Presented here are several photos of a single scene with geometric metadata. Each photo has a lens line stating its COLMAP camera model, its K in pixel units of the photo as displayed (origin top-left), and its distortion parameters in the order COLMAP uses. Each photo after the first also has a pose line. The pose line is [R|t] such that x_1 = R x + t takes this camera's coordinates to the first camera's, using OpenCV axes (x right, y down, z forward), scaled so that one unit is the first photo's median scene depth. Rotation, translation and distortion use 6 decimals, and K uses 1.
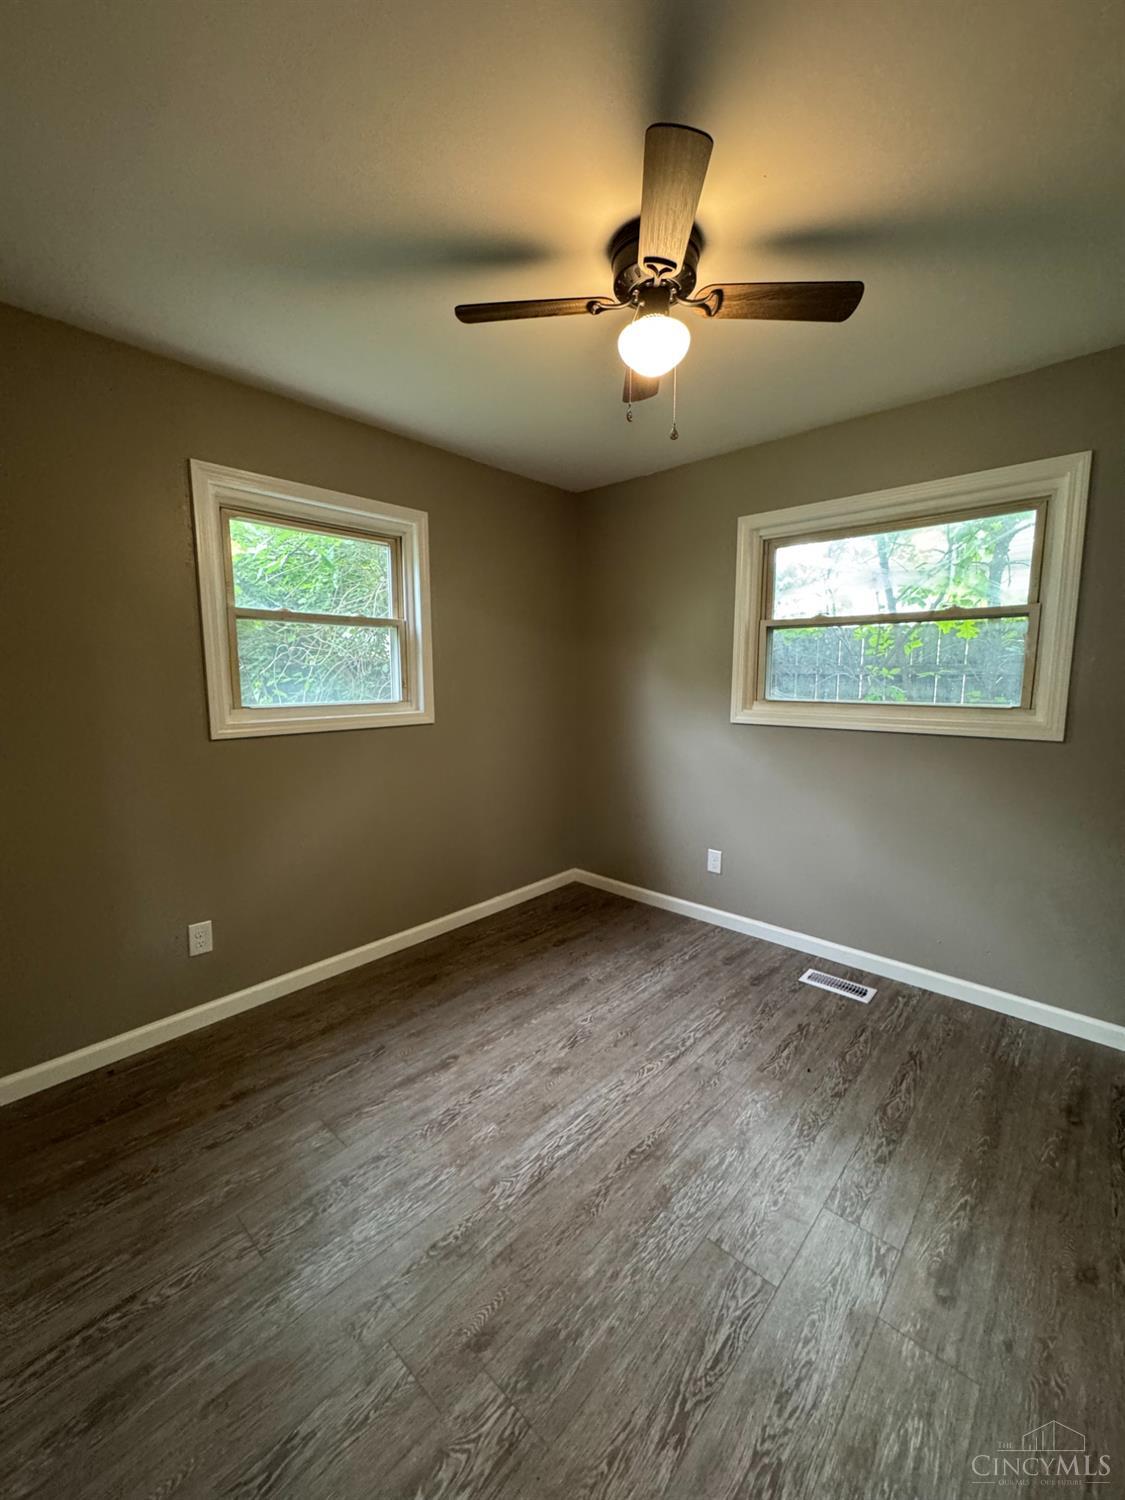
lens RADIAL K [[599.7, 0, 560.4], [0, 599.7, 750.9], [0, 0, 1]] dist [0.001184, 0.000628]
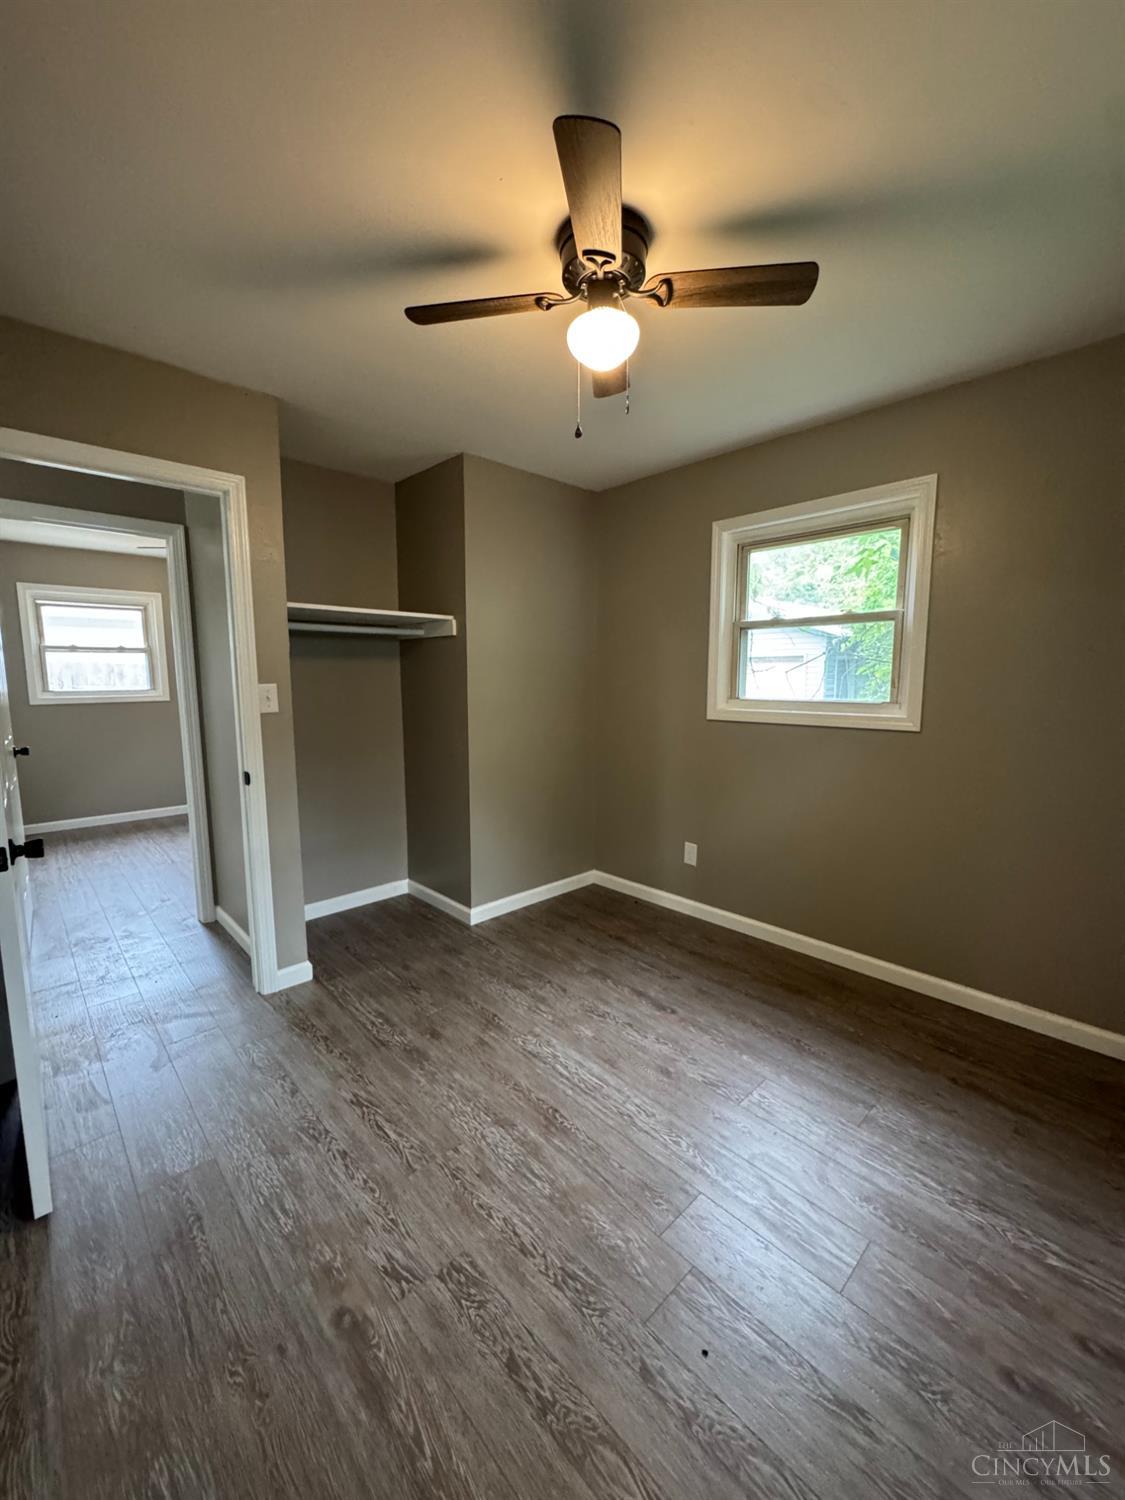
lens RADIAL K [[599.7, 0, 560.4], [0, 599.7, 750.9], [0, 0, 1]] dist [0.001184, 0.000628]
pose [[-0.074504, 0.126245, -0.989197, 1.170222], [-0.121579, 0.983404, 0.134663, -0.129877], [0.989782, 0.130299, -0.057919, 1.033402]]
